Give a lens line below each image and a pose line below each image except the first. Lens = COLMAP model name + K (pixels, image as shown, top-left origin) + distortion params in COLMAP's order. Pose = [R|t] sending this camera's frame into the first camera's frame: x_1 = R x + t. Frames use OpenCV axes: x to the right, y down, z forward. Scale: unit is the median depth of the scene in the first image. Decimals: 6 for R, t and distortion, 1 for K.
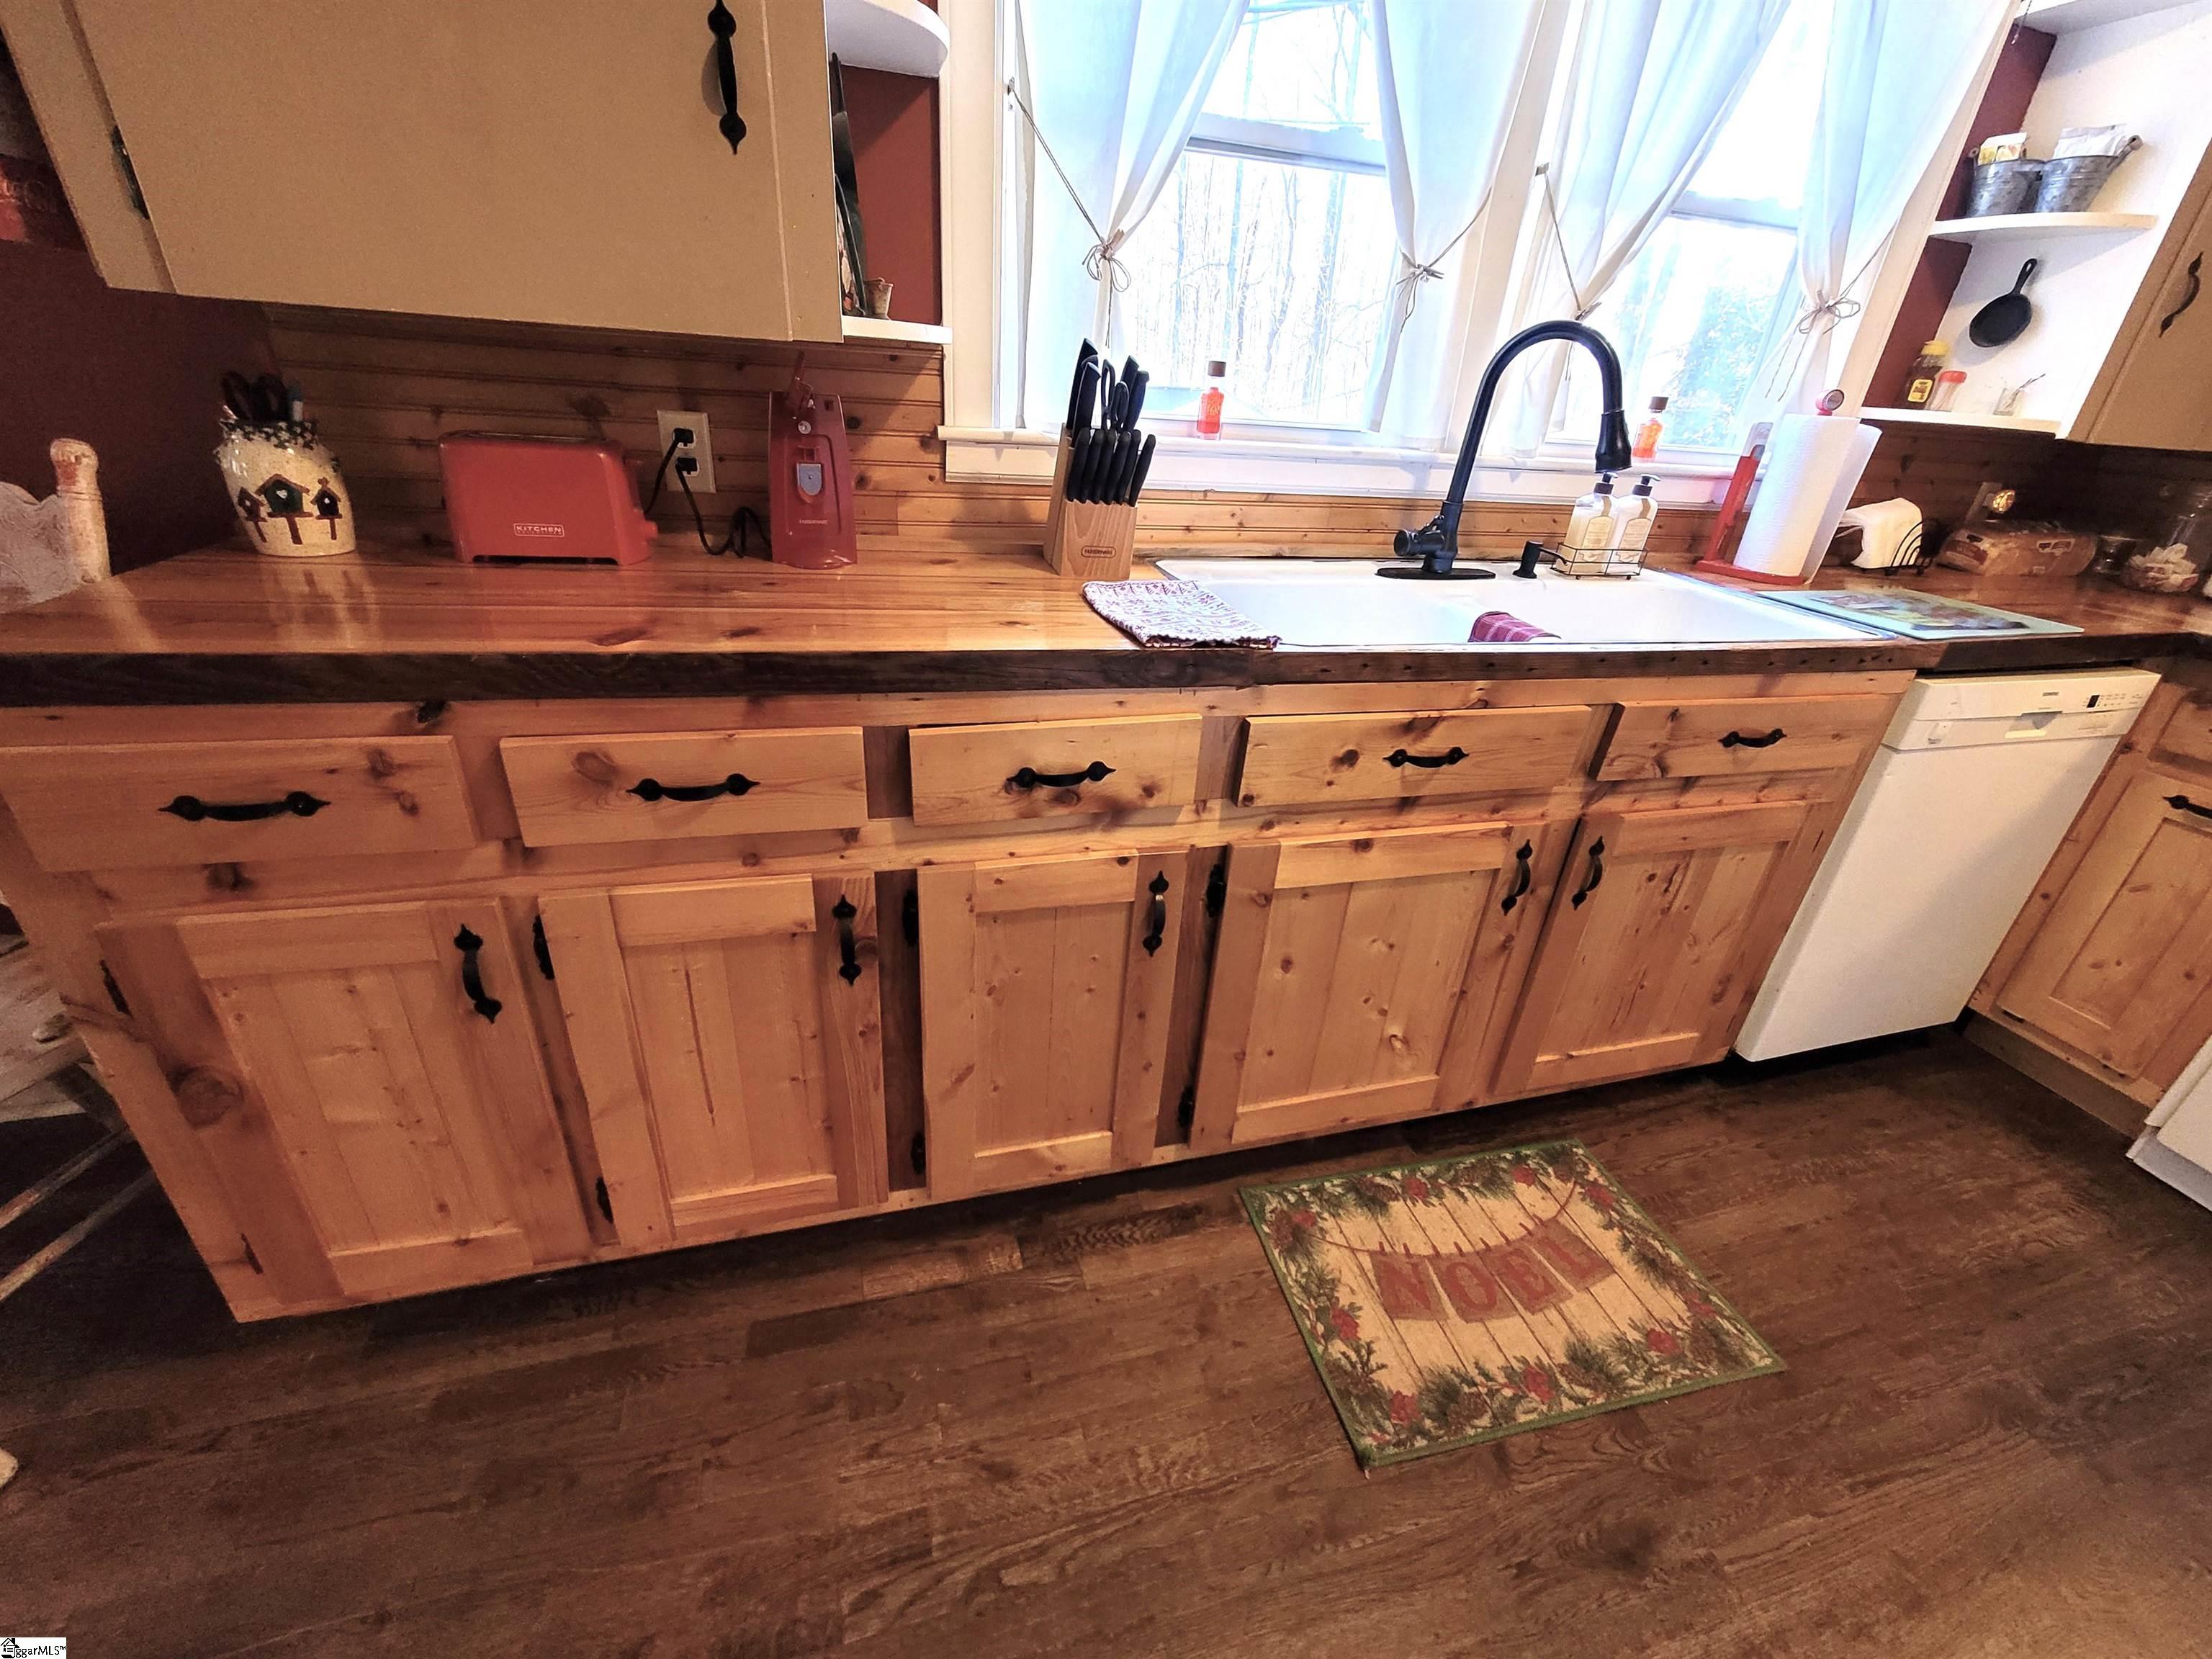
lens RADIAL K [[902.8, 0, 1105.7], [0, 902.8, 827.5], [0, 0, 1]] dist [-0.011788, 0.005217]
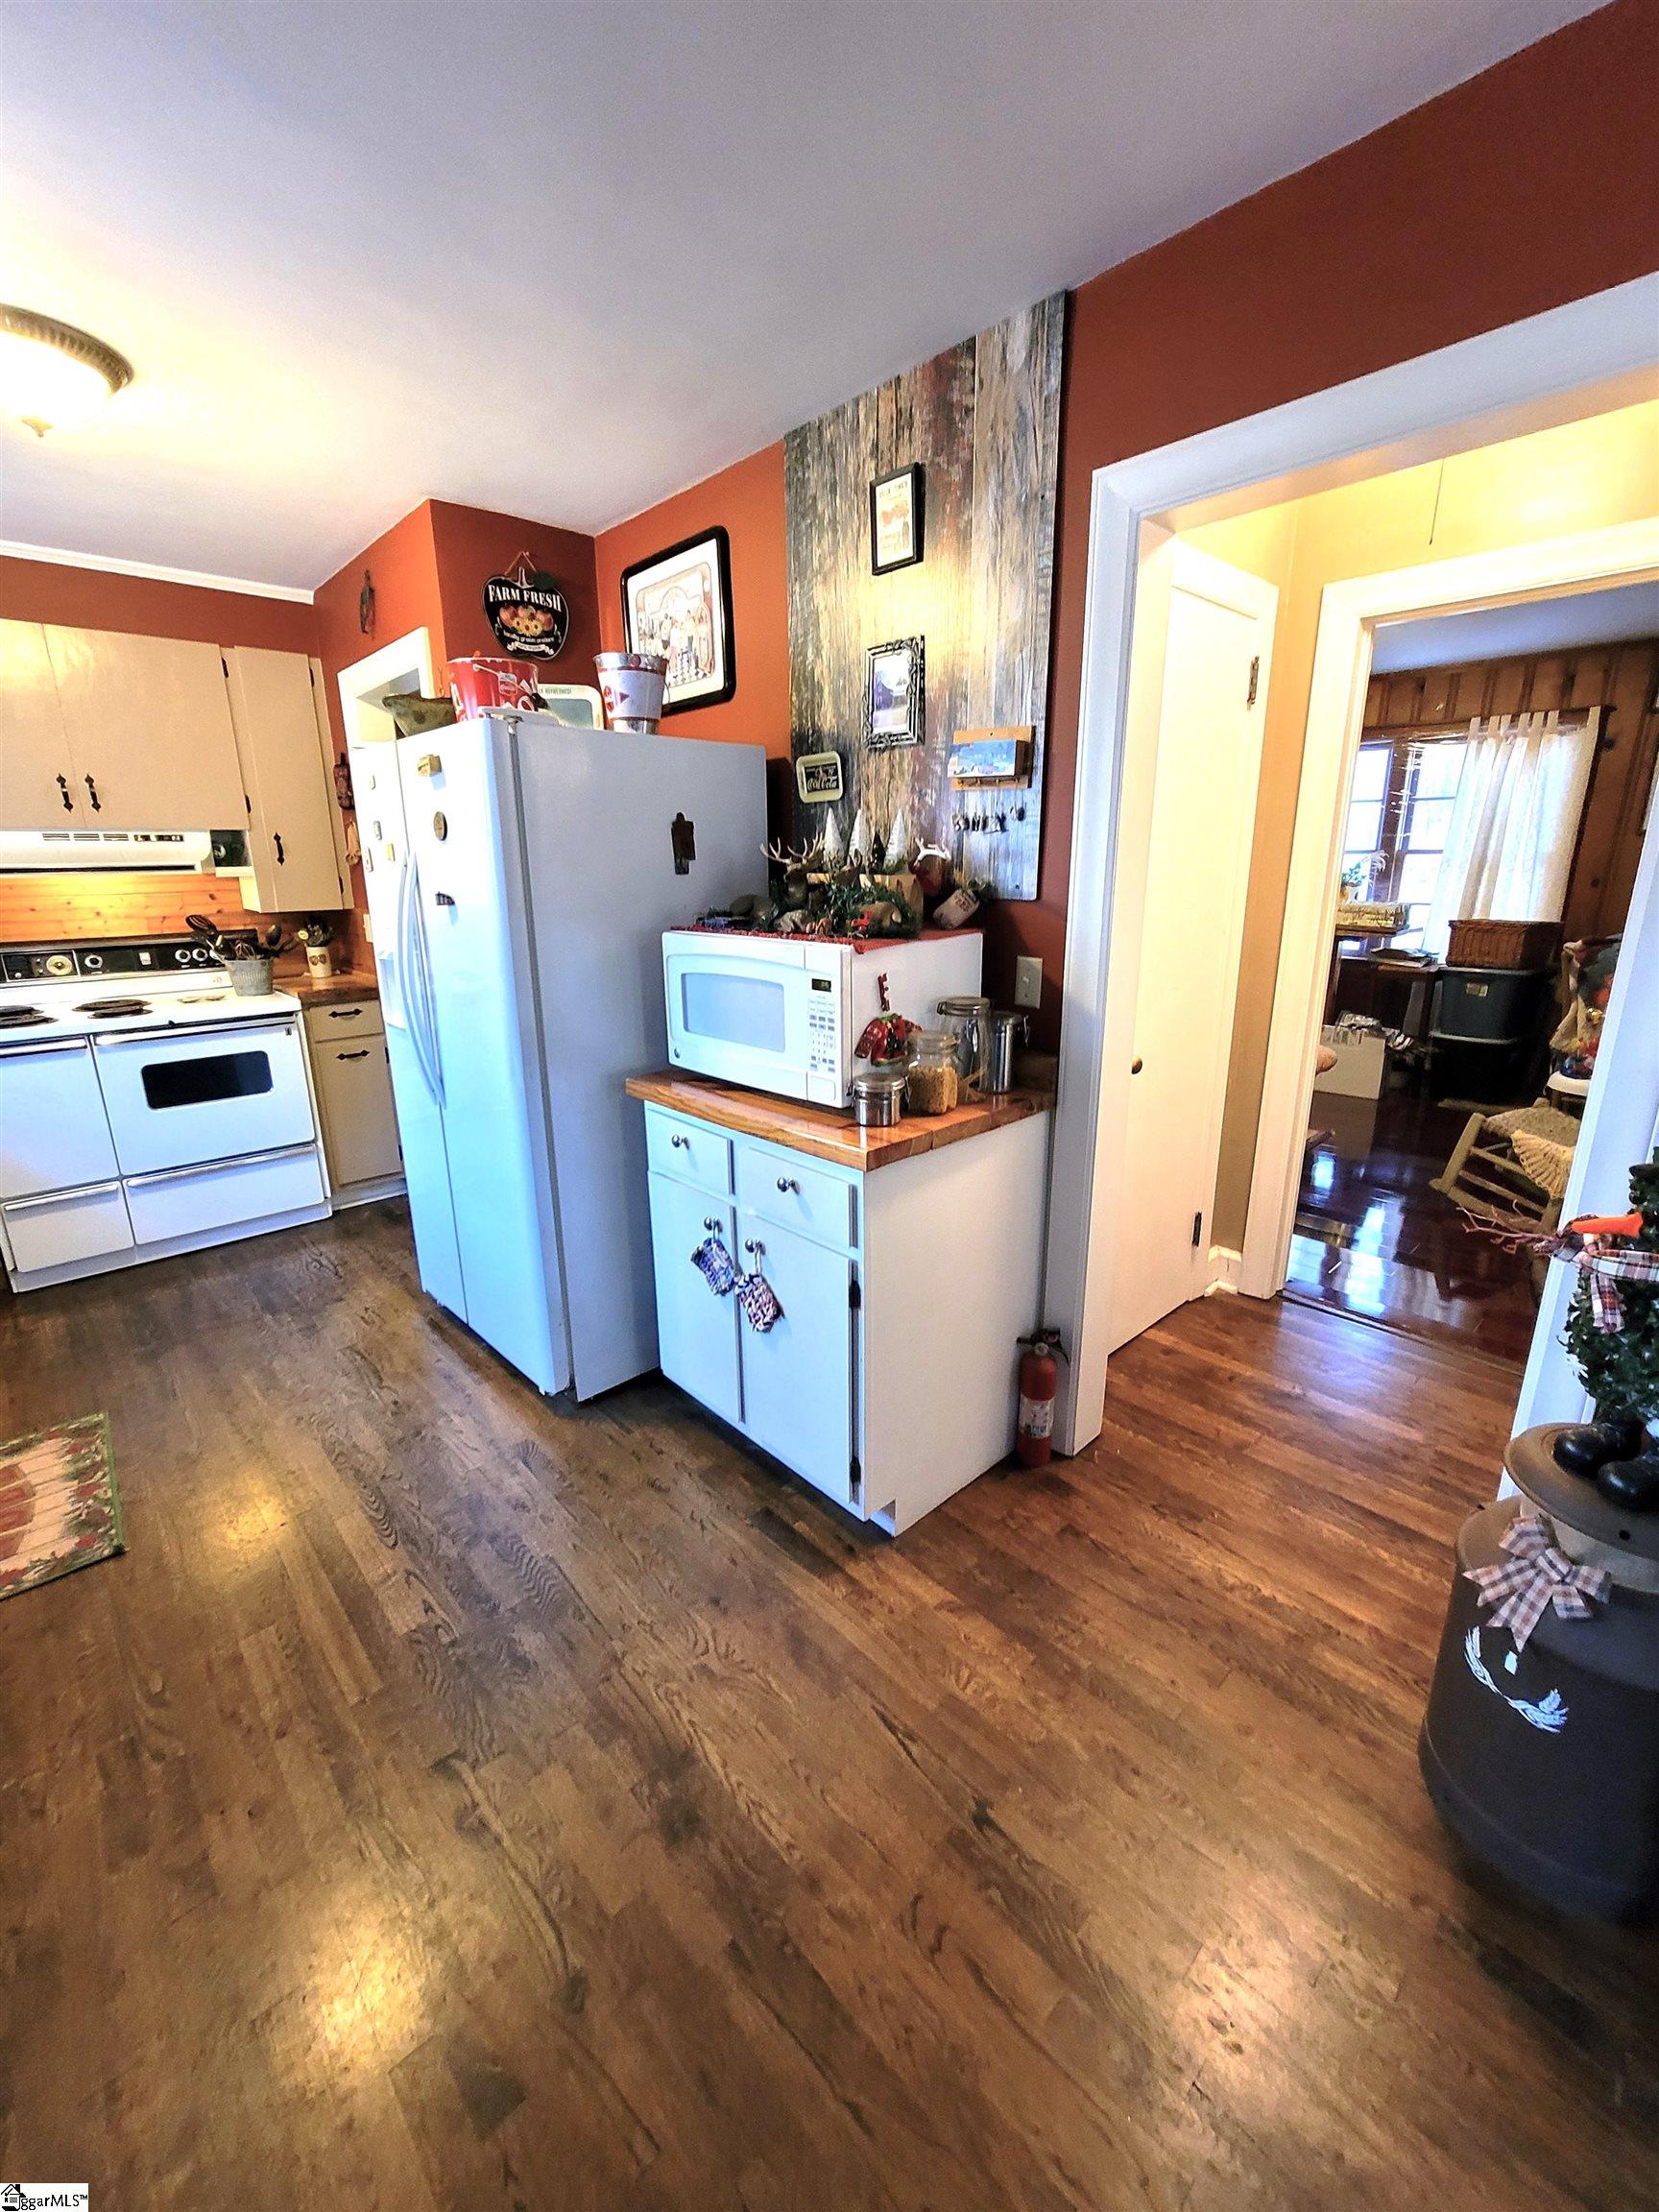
lens RADIAL K [[902.8, 0, 830.6], [0, 902.8, 1100.0], [0, 0, 1]] dist [-0.011788, 0.005217]
pose [[-0.453322, -0.292539, 0.841974, -1.155585], [0.381722, 0.789889, 0.479963, -0.202537], [-0.805474, 0.538977, -0.246406, -0.089616]]
